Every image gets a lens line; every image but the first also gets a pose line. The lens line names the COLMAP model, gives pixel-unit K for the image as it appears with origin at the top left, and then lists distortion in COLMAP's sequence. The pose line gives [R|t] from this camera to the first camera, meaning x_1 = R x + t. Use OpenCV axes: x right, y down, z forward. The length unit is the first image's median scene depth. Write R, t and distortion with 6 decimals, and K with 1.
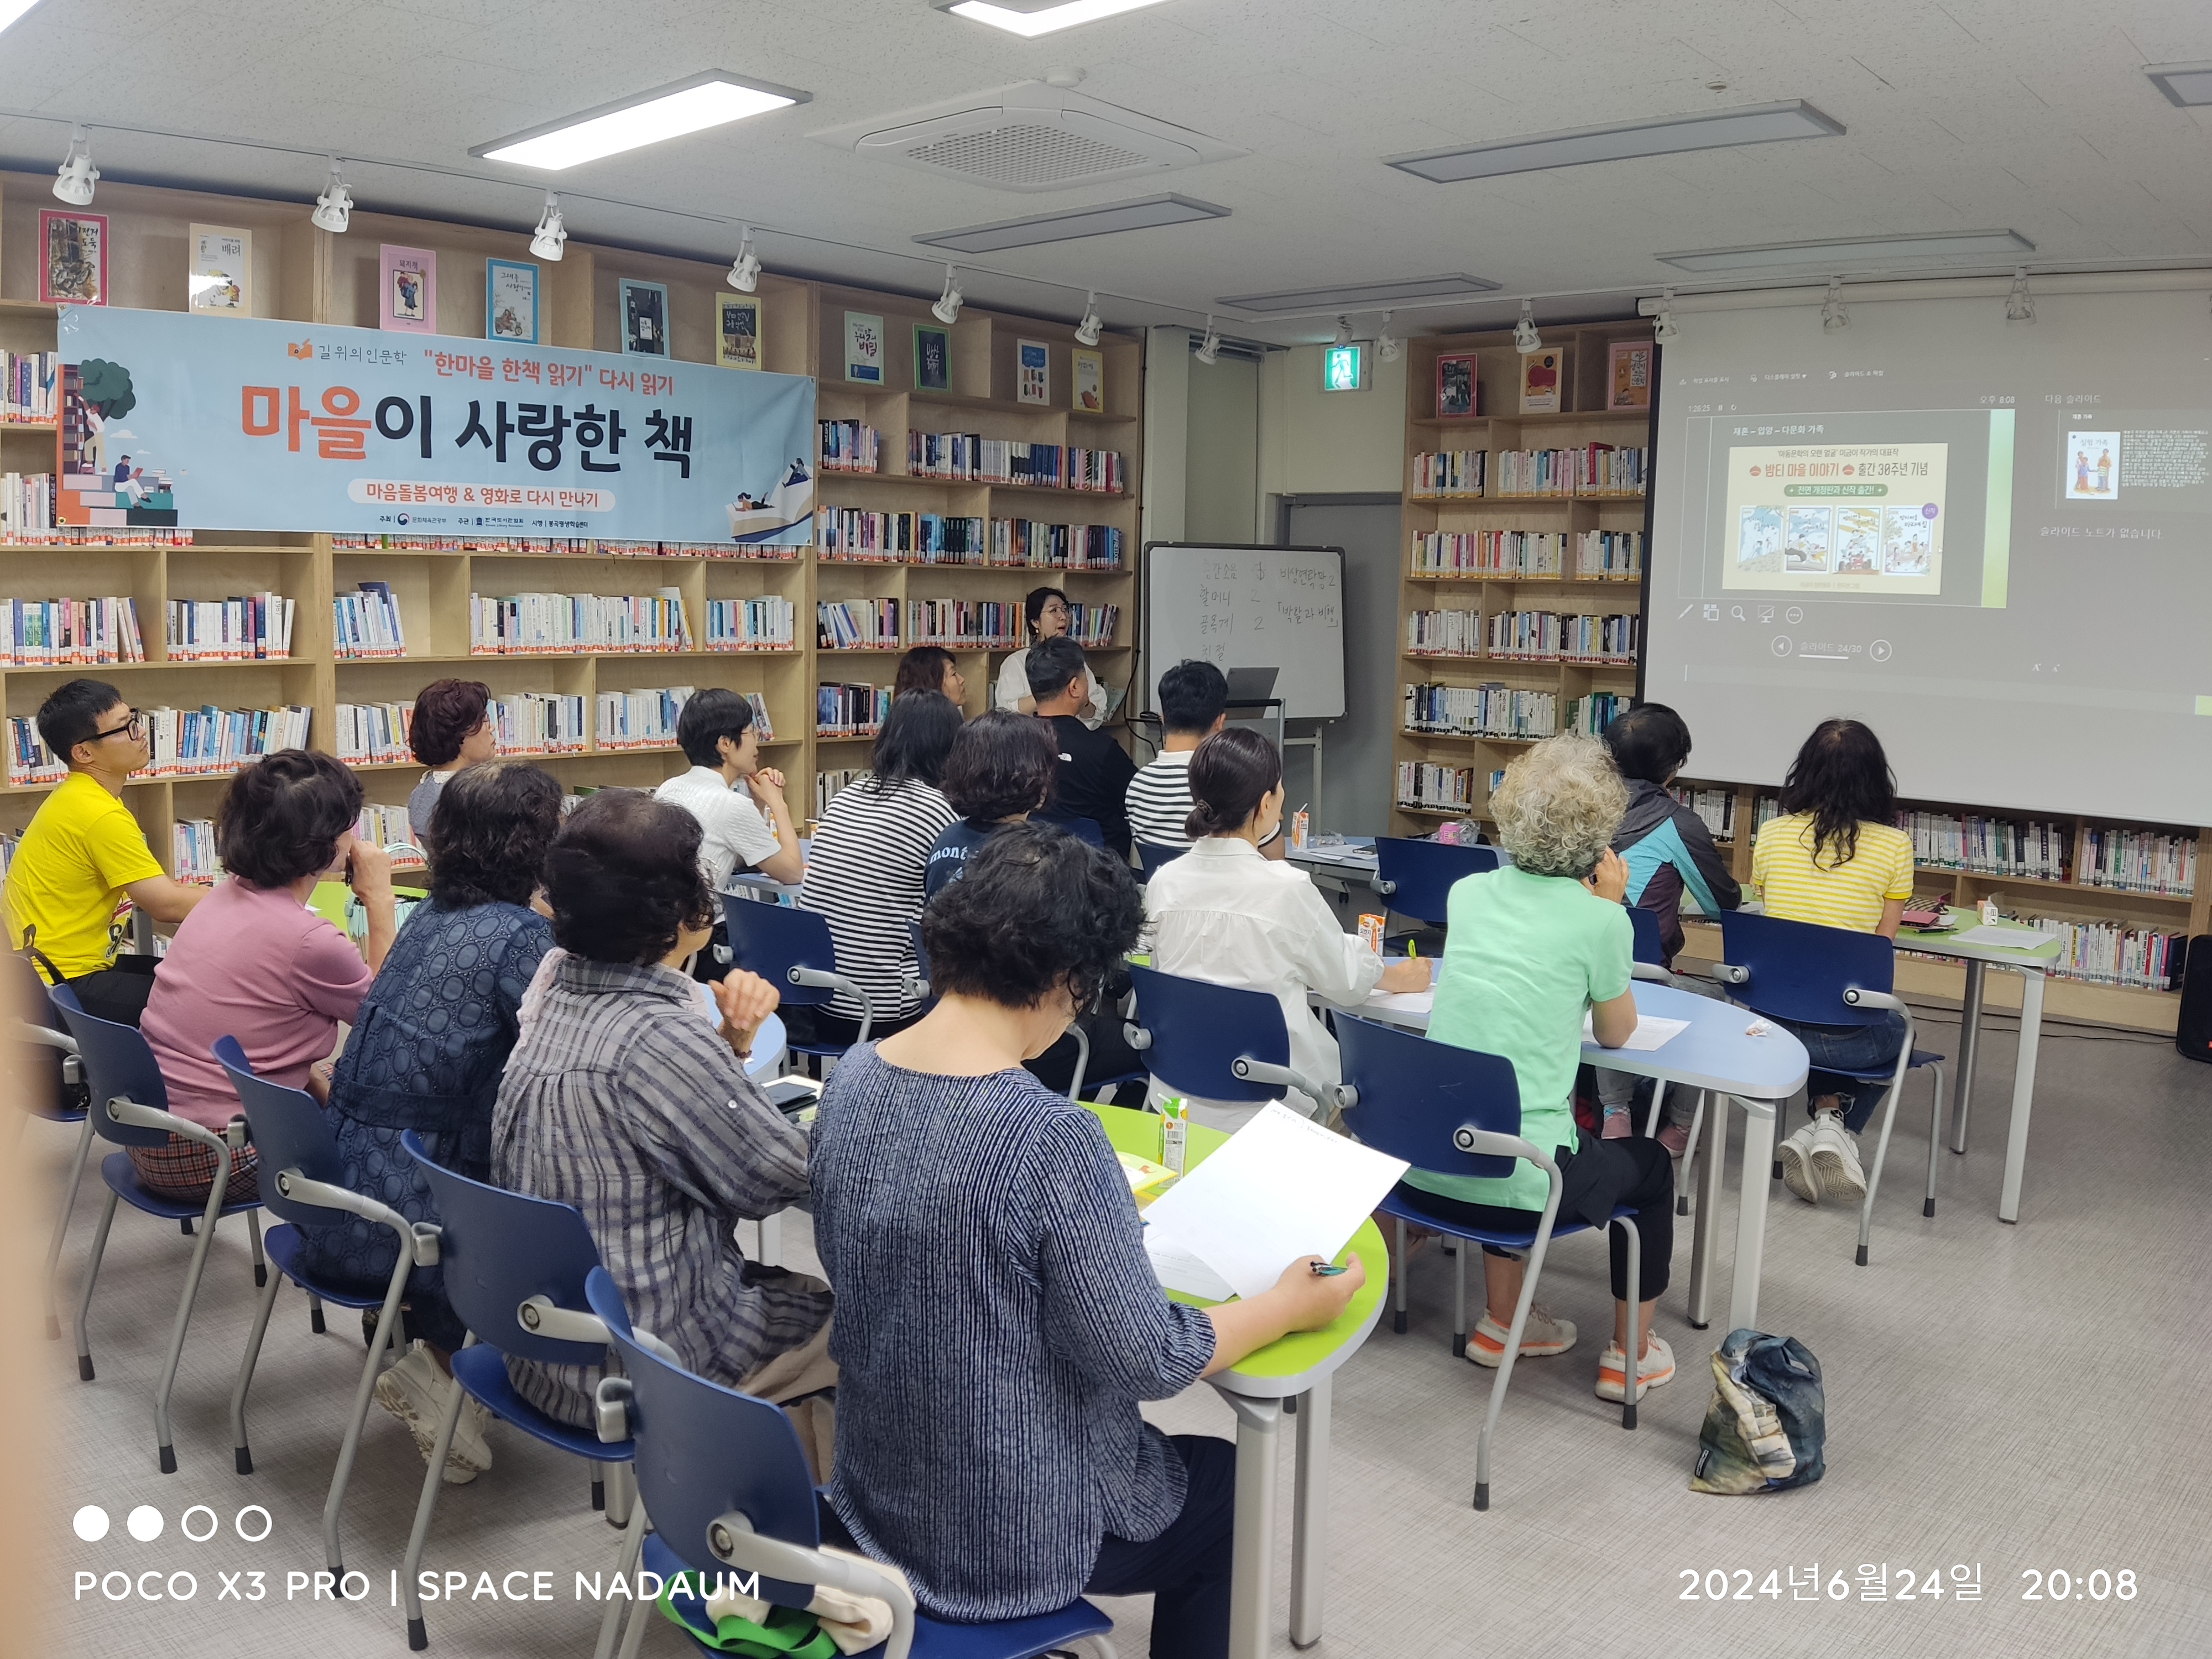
lens RADIAL K [[1796.8, 0, 1109.7], [0, 1796.8, 904.9], [0, 0, 1]] dist [-0.034659, -0.127292]
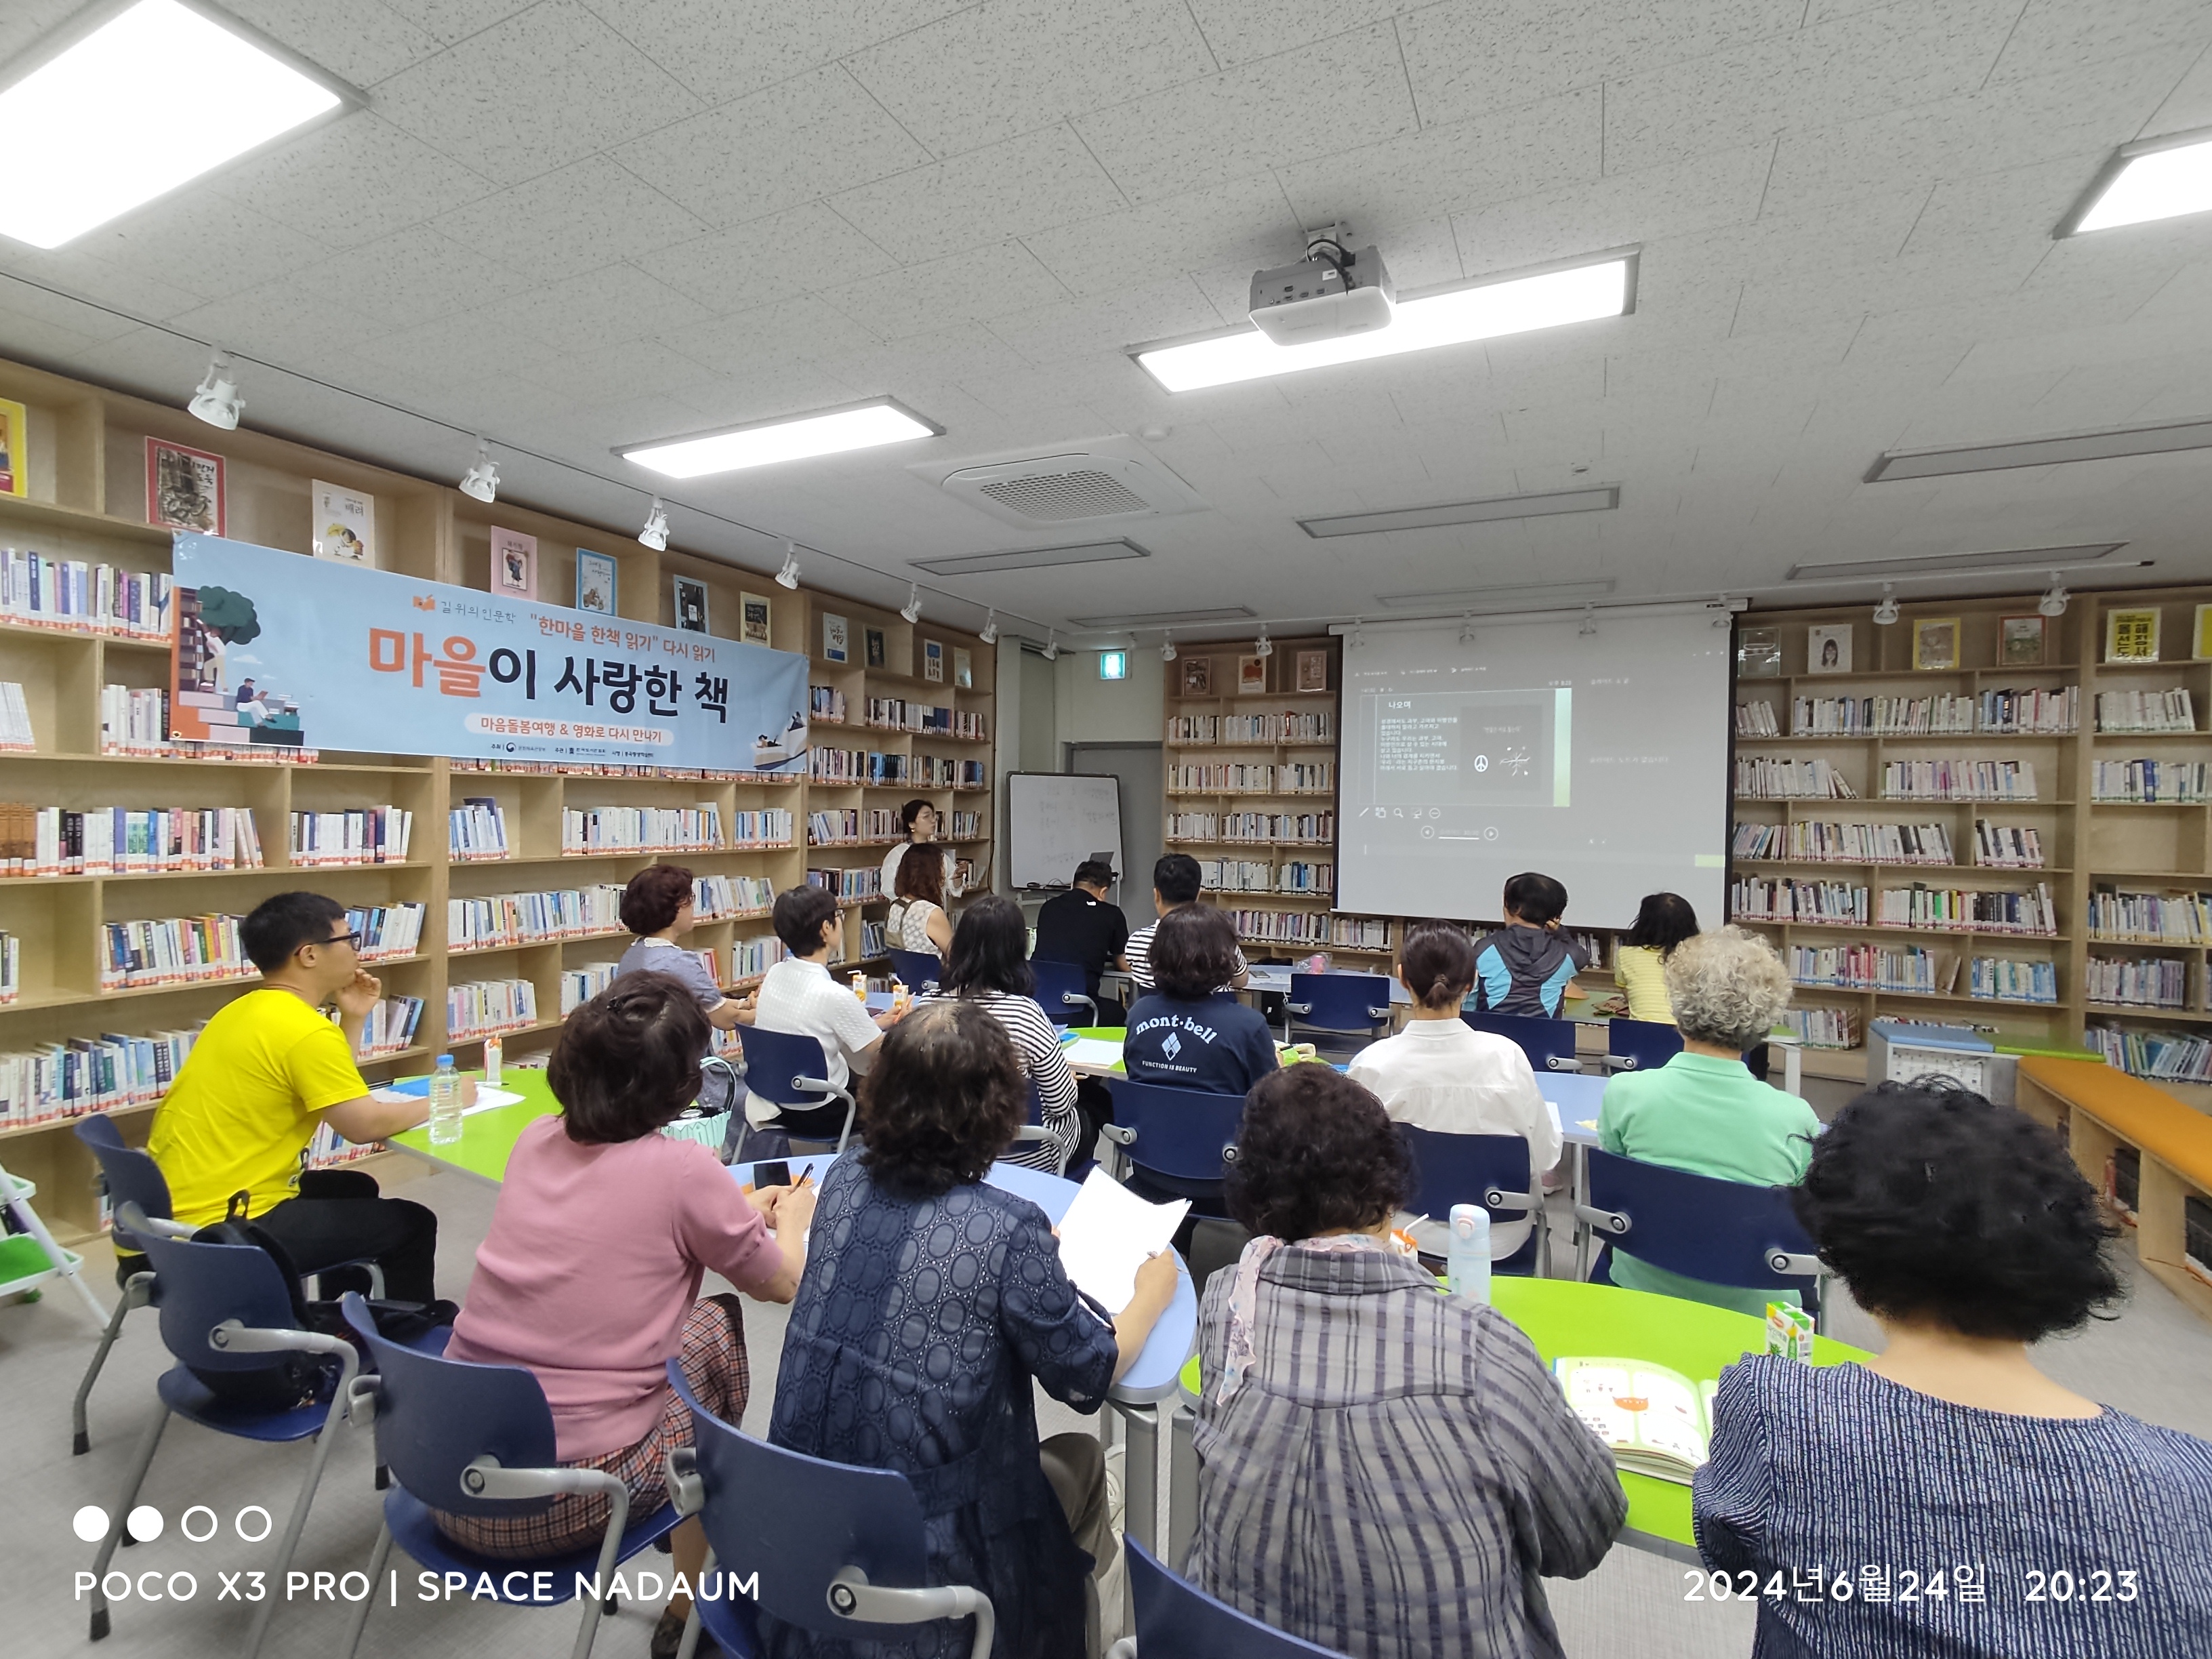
lens RADIAL K [[1015.0, 0, 1106.0], [0, 1015.0, 829.5], [0, 0, 1]] dist [-0.002868, -0.000699]
pose [[0.959520, -0.014511, 0.281267, -0.167060], [0.055368, 0.988902, -0.137867, -0.034541], [-0.276145, 0.147859, 0.949675, 0.189968]]
